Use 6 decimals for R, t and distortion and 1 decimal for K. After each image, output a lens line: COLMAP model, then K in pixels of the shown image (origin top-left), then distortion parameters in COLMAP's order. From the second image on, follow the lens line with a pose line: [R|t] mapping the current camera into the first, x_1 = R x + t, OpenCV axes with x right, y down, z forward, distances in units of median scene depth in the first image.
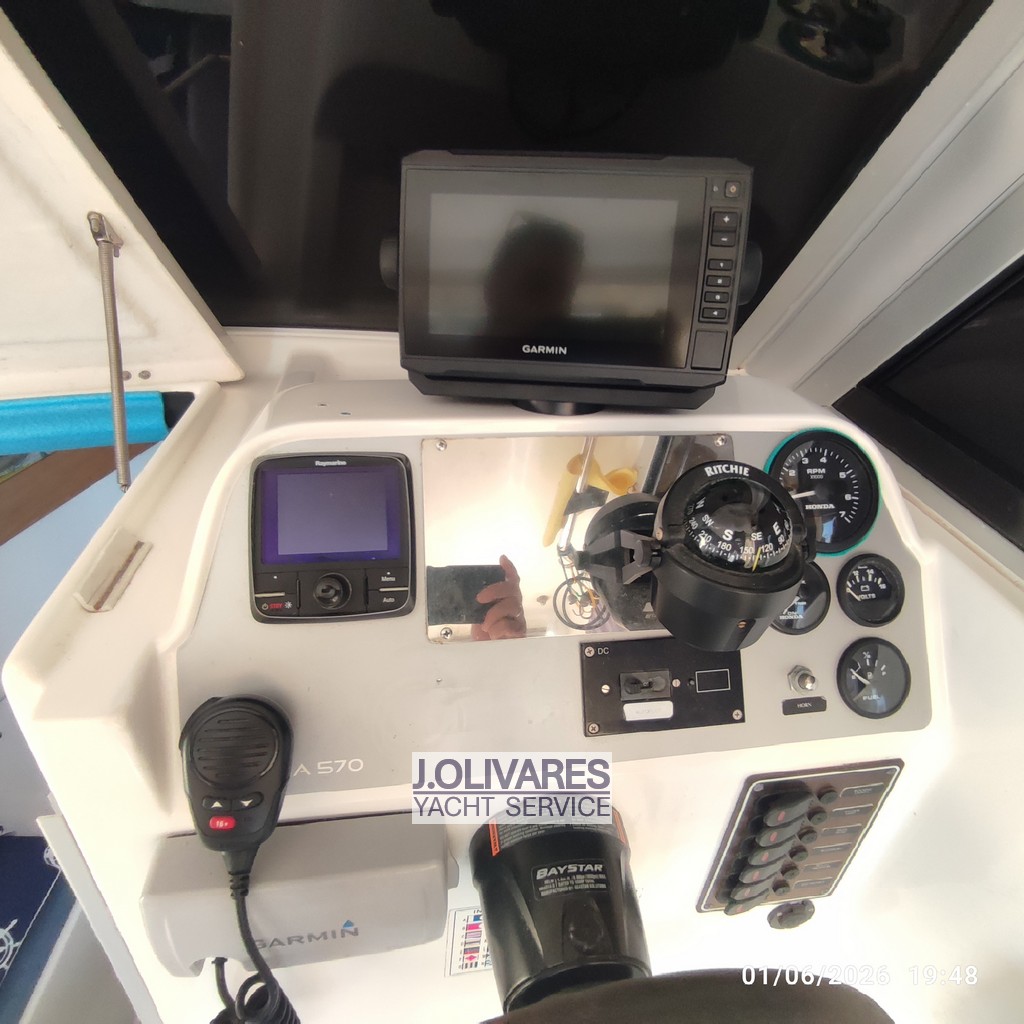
lens RADIAL K [[633.7, 0, 501.6], [0, 633.7, 507.2], [0, 0, 1]] dist [-0.007479, 0.026111]
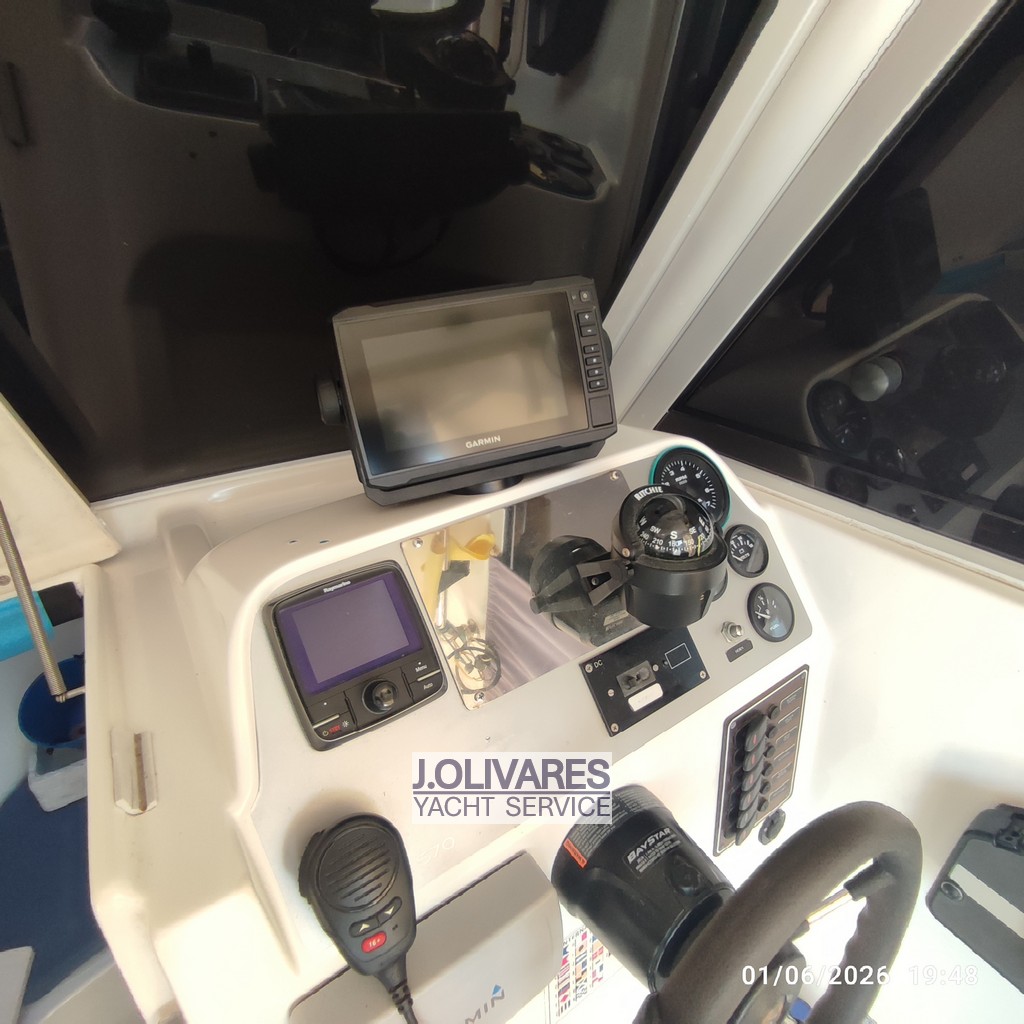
lens RADIAL K [[635.4, 0, 512.0], [0, 635.4, 512.0], [0, 0, 1]] dist [0.000352, 0.038421]
pose [[0.898448, -0.282783, 0.335894, -0.307510], [0.319608, 0.945730, -0.058694, -0.028021], [-0.301068, 0.160088, 0.940069, -0.134980]]
